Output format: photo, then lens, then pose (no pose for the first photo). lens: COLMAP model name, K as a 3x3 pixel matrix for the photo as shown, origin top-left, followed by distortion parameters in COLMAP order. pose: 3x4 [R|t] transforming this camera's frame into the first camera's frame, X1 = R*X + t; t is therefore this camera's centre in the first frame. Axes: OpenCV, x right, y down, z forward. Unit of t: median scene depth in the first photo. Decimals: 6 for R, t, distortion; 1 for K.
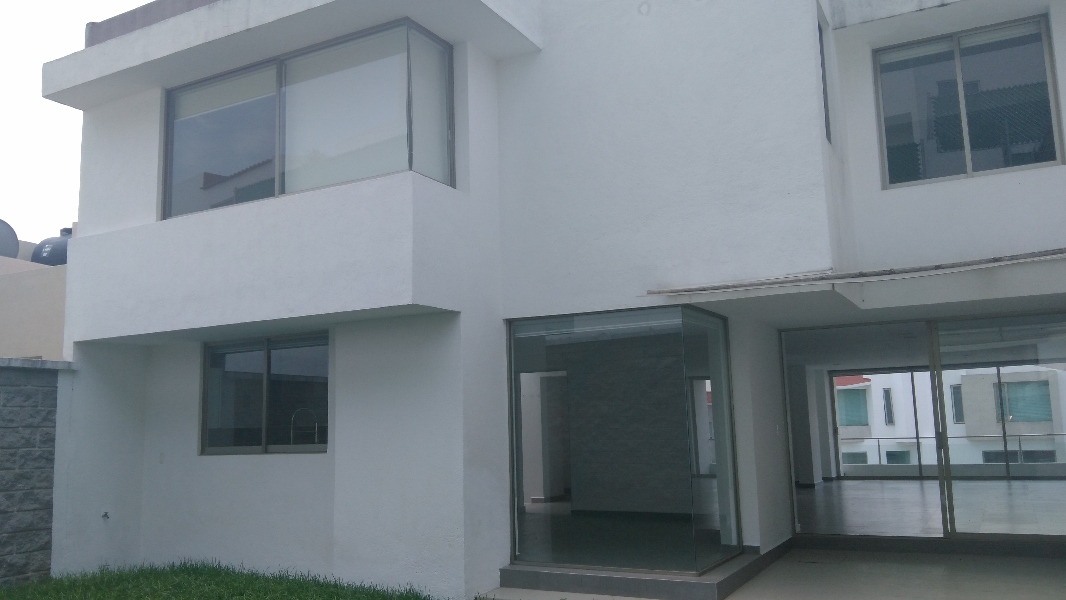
lens RADIAL K [[865.8, 0, 533.0], [0, 865.8, 300.0], [0, 0, 1]] dist [0.002744, -0.004622]
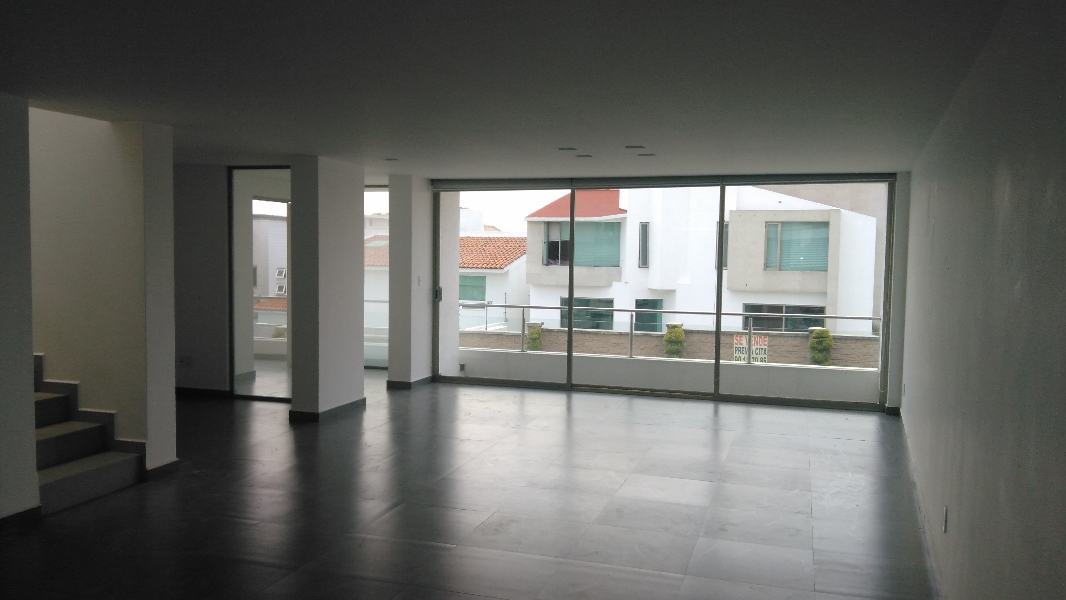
lens RADIAL K [[865.8, 0, 533.0], [0, 865.8, 300.0], [0, 0, 1]] dist [0.002744, -0.004622]
pose [[0.979129, 0.027012, 0.201437, 0.155218], [-0.066967, 0.978659, 0.194274, 0.024513], [-0.191890, -0.203709, 0.960042, 0.246931]]
